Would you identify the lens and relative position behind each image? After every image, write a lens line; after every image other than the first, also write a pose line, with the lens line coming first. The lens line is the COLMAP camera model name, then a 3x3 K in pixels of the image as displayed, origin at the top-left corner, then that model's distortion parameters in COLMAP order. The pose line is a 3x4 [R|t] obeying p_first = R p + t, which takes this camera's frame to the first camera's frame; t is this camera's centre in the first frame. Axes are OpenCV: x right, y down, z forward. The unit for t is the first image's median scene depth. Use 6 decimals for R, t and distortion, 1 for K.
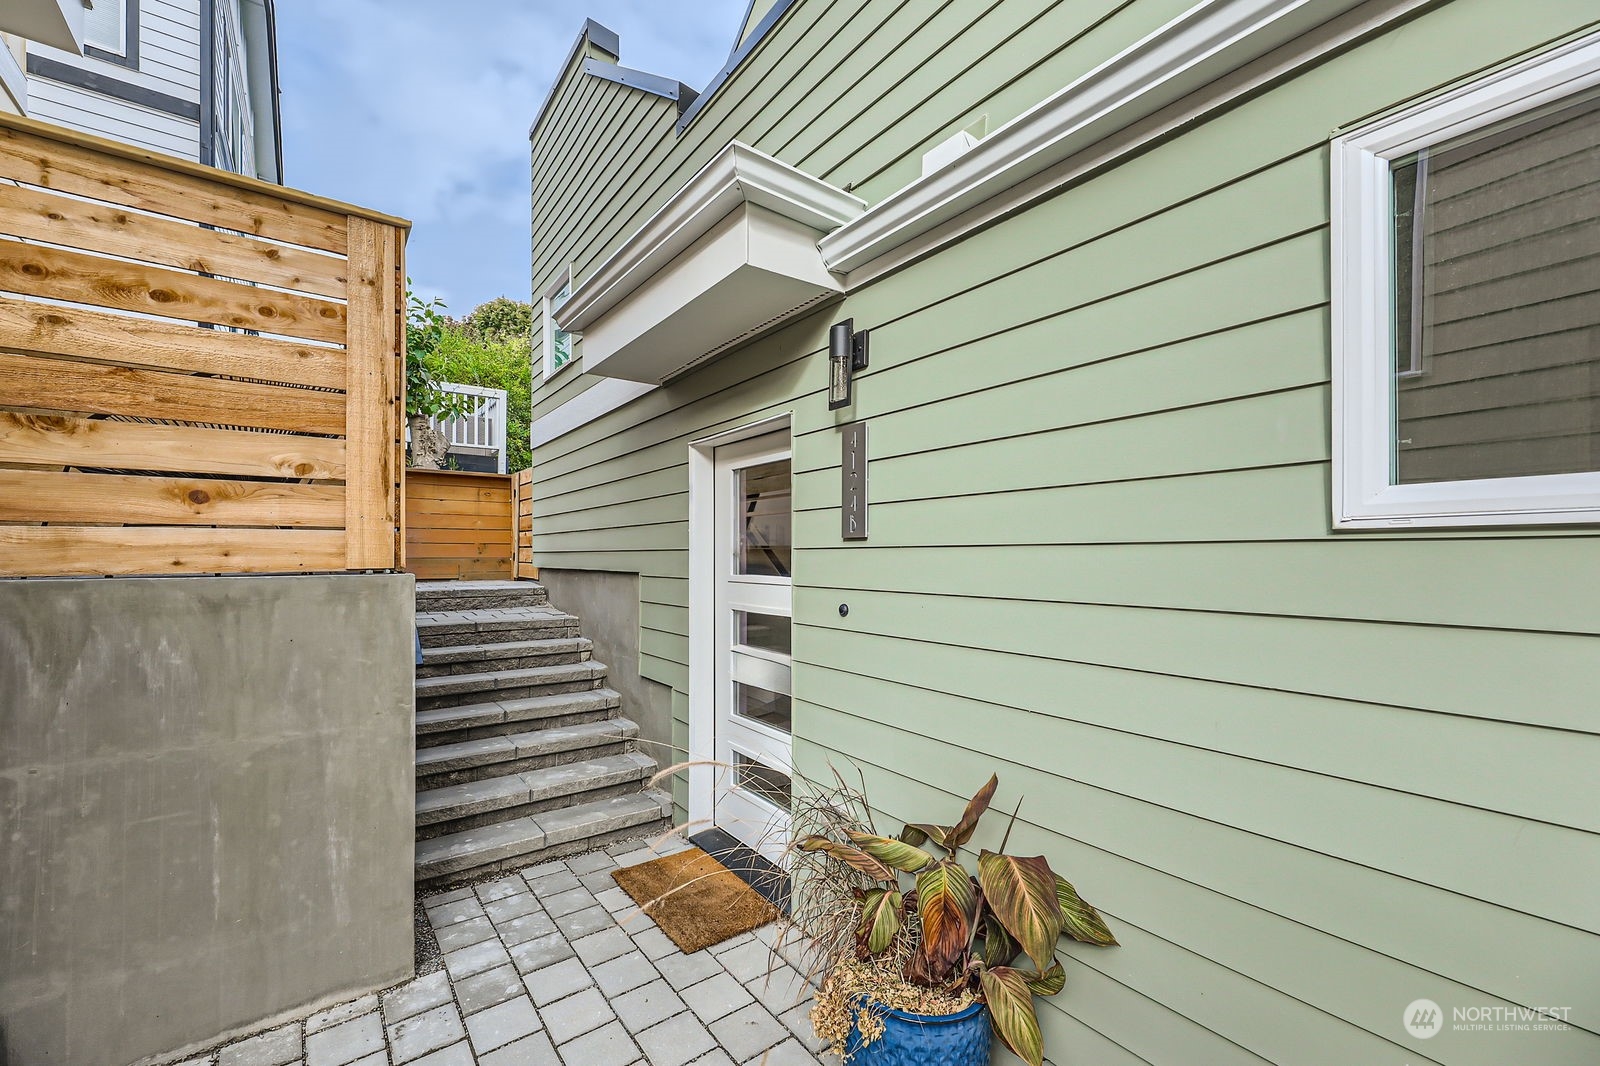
lens RADIAL K [[655.4, 0, 797.3], [0, 655.4, 547.0], [0, 0, 1]] dist [0.000502, -0.000136]
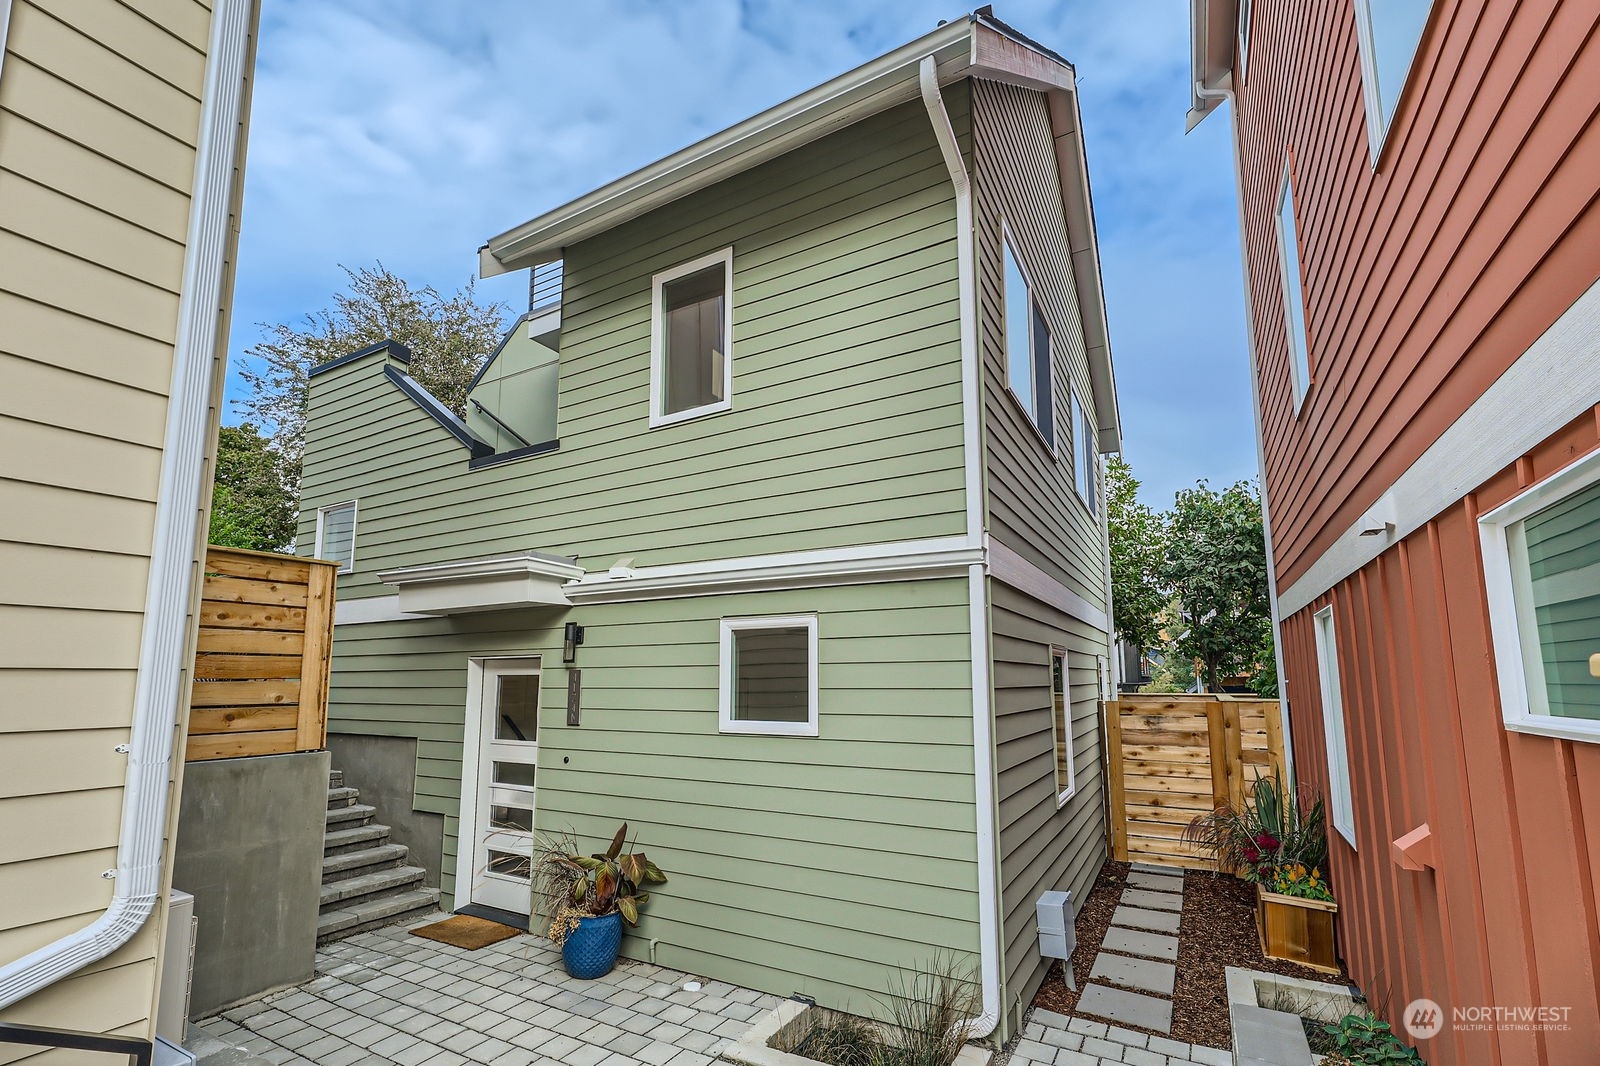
lens RADIAL K [[702.8, 0, 777.7], [0, 702.8, 565.7], [0, 0, 1]] dist [0.001173, 0.000122]
pose [[0.925778, 0.054615, 0.374103, -0.179092], [0.002721, 0.988523, -0.151048, -0.176579], [-0.378059, 0.140855, 0.915004, -1.400580]]
